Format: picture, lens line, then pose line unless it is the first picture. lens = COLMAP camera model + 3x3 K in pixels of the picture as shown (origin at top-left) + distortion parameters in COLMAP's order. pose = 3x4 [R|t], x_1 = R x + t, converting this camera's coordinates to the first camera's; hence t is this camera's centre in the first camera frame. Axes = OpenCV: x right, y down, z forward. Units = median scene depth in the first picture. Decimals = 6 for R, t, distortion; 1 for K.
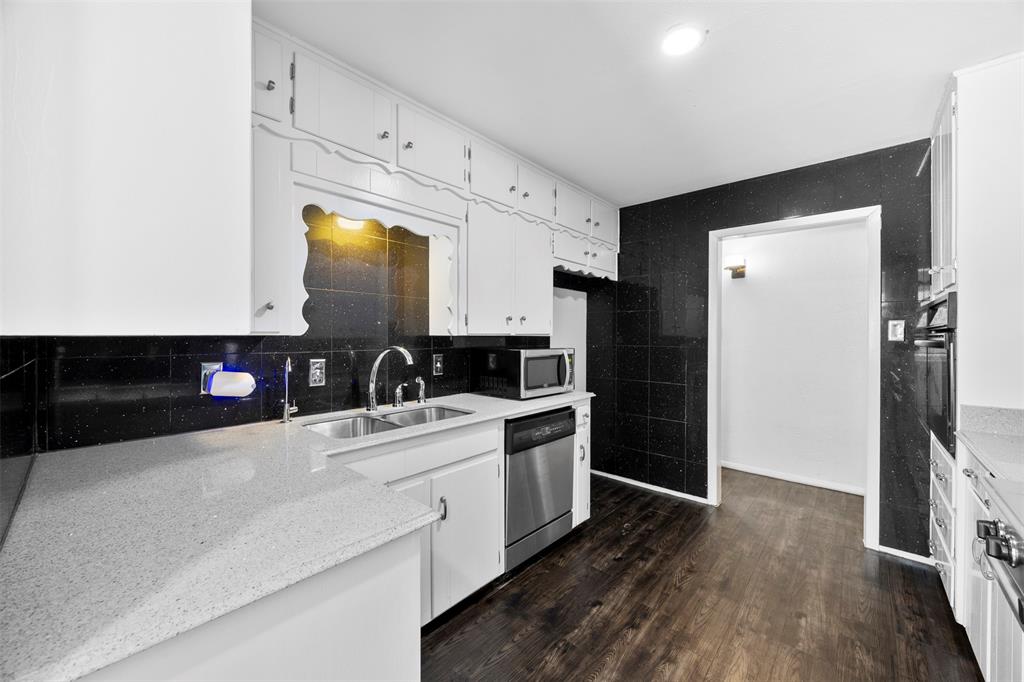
lens RADIAL K [[393.3, 0, 512.2], [0, 393.3, 335.4], [0, 0, 1]] dist [-0.001608, -0.000309]
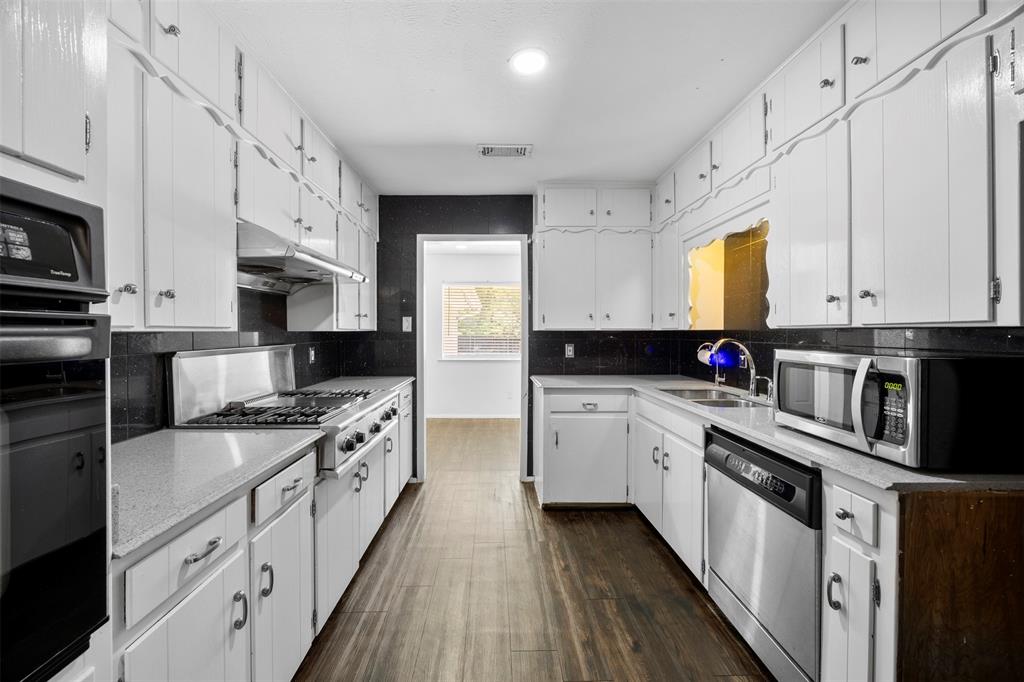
lens RADIAL K [[393.3, 0, 507.2], [0, 393.3, 338.6], [0, 0, 1]] dist [-0.001608, -0.000309]
pose [[-0.722002, 0.003511, -0.691882, 1.051545], [0.000740, 0.999990, 0.004302, 0.020933], [0.691890, 0.002594, -0.721998, 1.496069]]
